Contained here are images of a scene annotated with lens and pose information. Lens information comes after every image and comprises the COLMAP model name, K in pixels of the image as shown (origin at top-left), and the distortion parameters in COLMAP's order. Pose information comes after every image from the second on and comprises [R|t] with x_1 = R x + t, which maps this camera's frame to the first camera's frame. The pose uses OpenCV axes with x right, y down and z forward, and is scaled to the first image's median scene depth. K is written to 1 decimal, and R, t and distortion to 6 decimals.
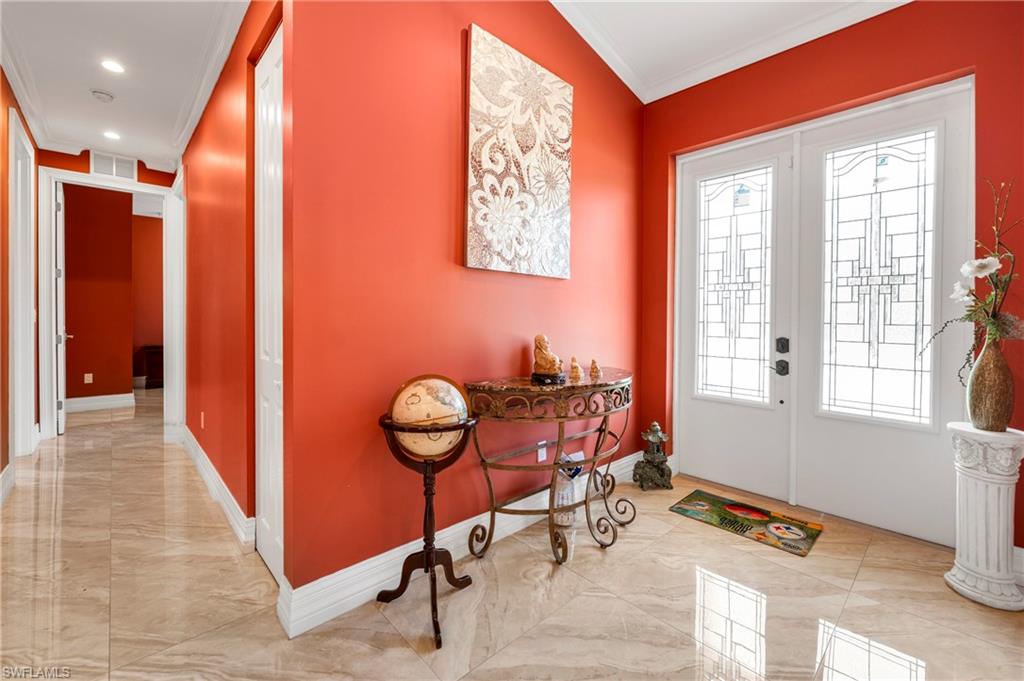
lens RADIAL K [[423.2, 0, 506.3], [0, 423.2, 322.1], [0, 0, 1]] dist [-0.009992, 0.000101]
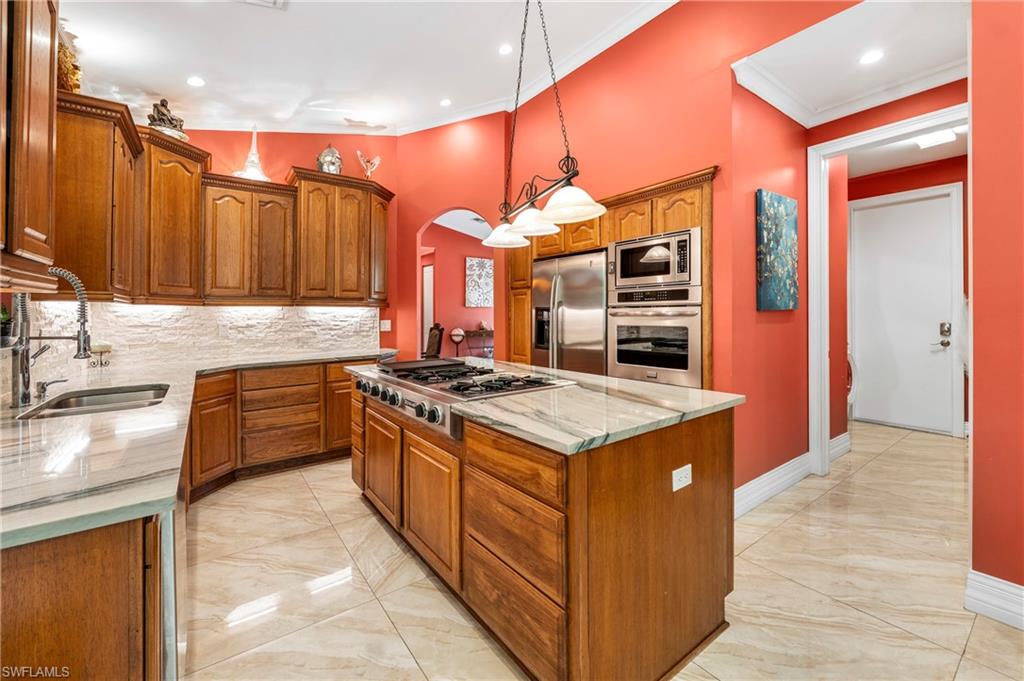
lens RADIAL K [[420.6, 0, 506.3], [0, 420.6, 311.3], [0, 0, 1]] dist [-0.008303, -0.000453]
pose [[0.992048, -0.014560, -0.125018, 0.926018], [0.011660, 0.999646, -0.023900, 0.041126], [0.125322, 0.022252, 0.991867, -3.552913]]
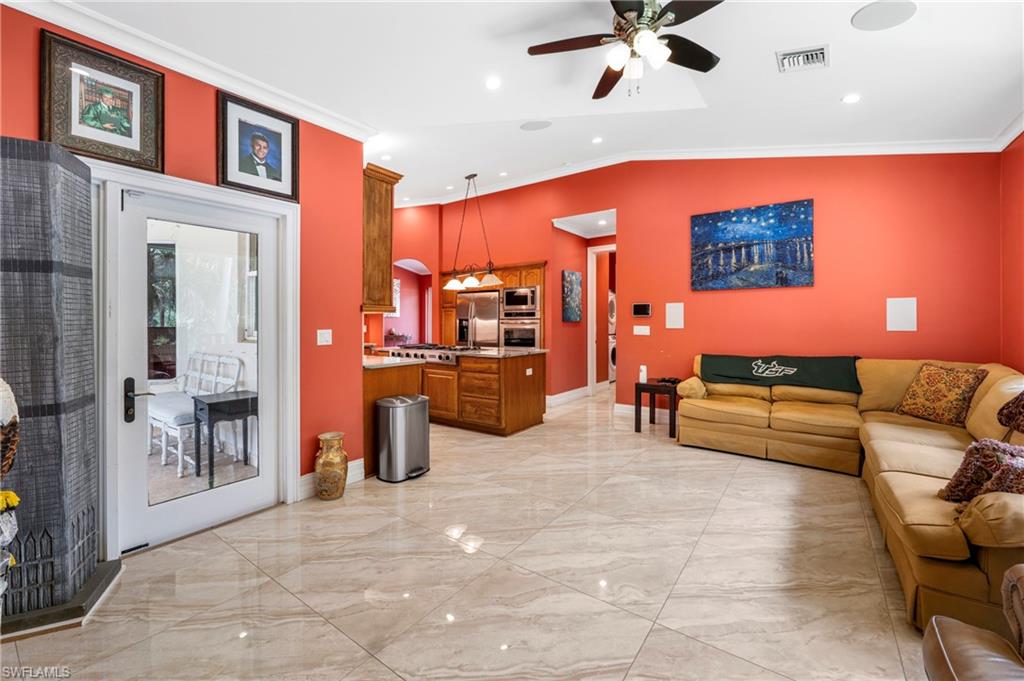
lens RADIAL K [[417.6, 0, 506.5], [0, 417.6, 322.8], [0, 0, 1]] dist [-0.006960, 0.000233]
pose [[0.983576, -0.008478, 0.180294, 0.618227], [0.011301, 0.999829, -0.014639, 0.064231], [-0.180139, 0.016436, 0.983504, -4.936225]]
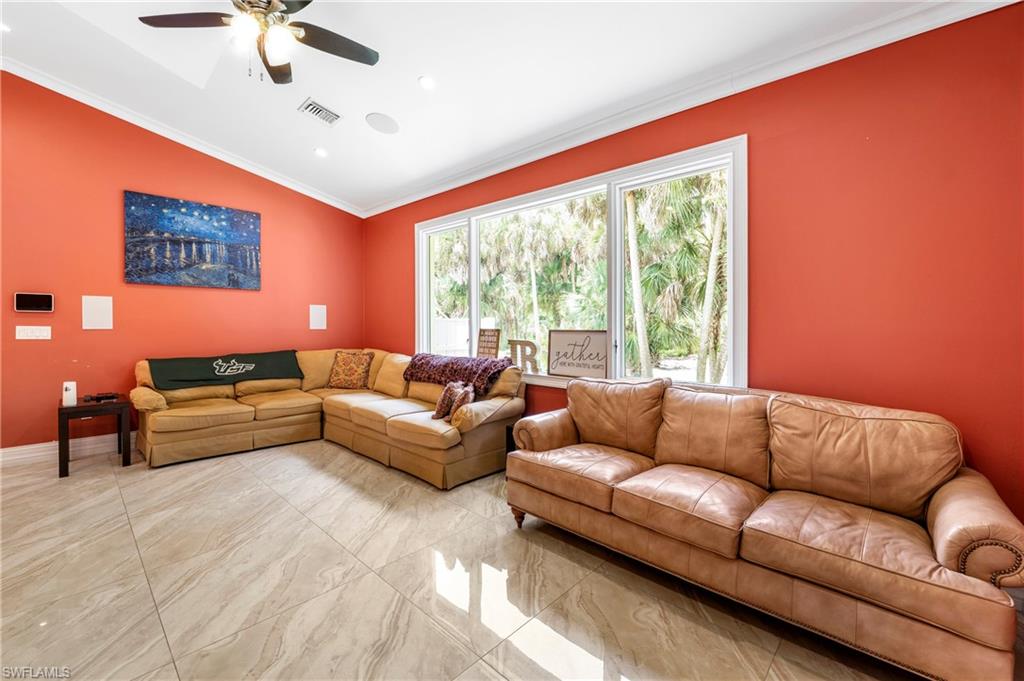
lens RADIAL K [[422.0, 0, 512.7], [0, 422.0, 326.8], [0, 0, 1]] dist [-0.014209, 0.000345]
pose [[-0.067954, -0.013181, 0.997601, 0.094552], [0.010949, 0.999843, 0.013956, 0.056156], [-0.997628, 0.011871, -0.067799, -4.492007]]
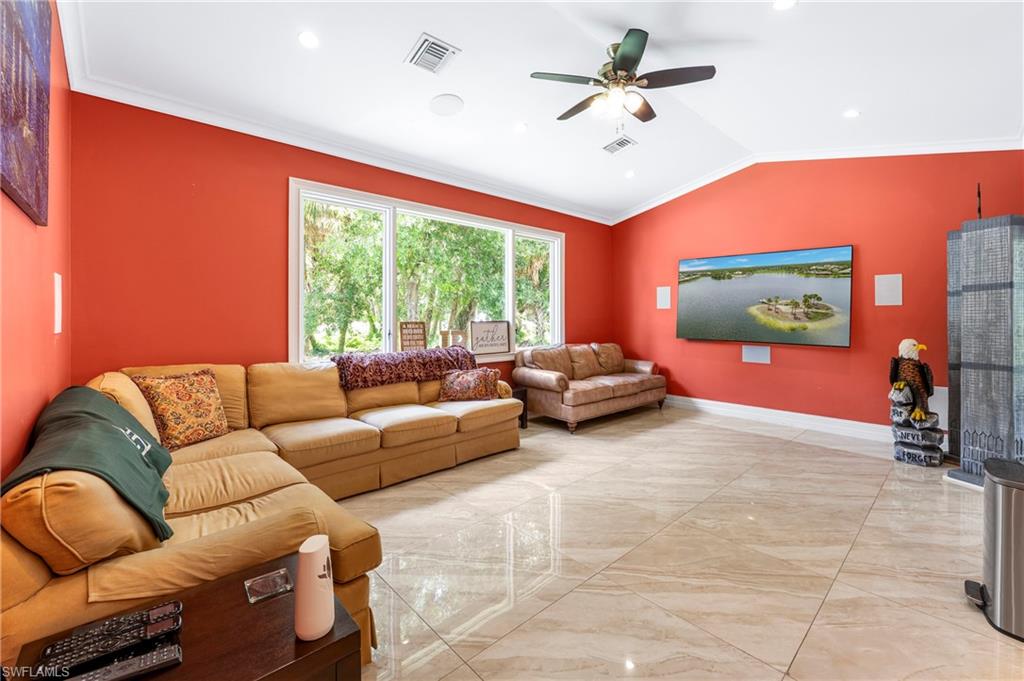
lens RADIAL K [[425.4, 0, 509.6], [0, 425.4, 312.3], [0, 0, 1]] dist [-0.010755, -0.000125]
pose [[-0.999937, -0.008018, 0.007894, 1.455494], [-0.007940, 0.999921, 0.009793, 0.025565], [-0.007972, 0.009730, -0.999921, -2.649751]]
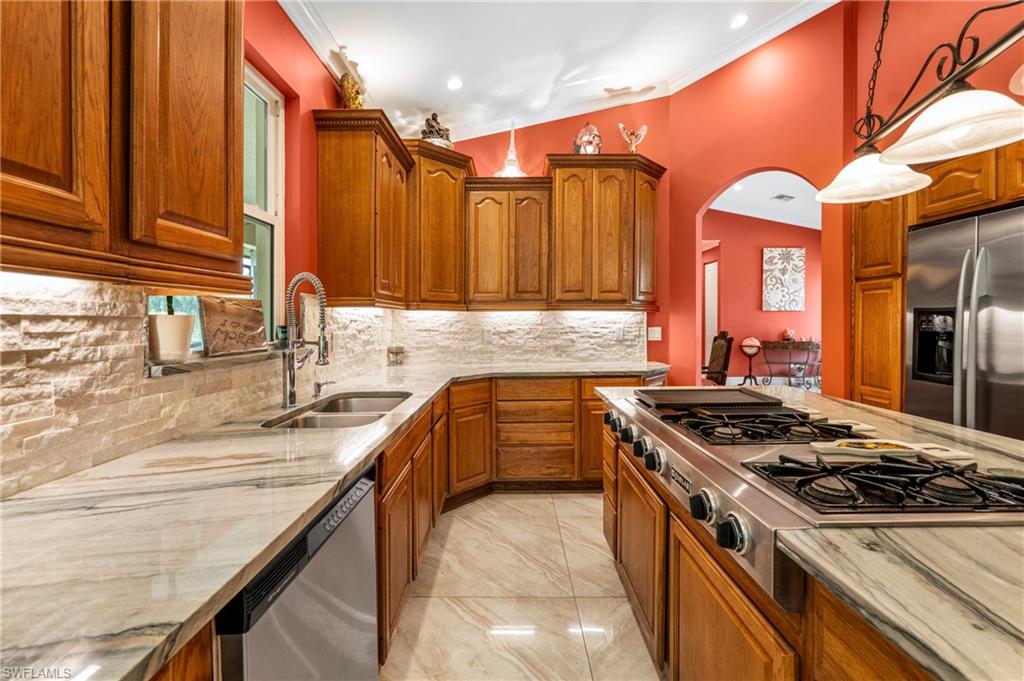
lens RADIAL K [[417.6, 0, 506.5], [0, 417.6, 322.8], [0, 0, 1]] dist [-0.006960, 0.000233]
pose [[0.722179, -0.007397, -0.691667, 0.810857], [-0.002287, 0.999912, -0.013082, 0.034430], [0.691702, 0.011029, 0.722099, -3.211920]]
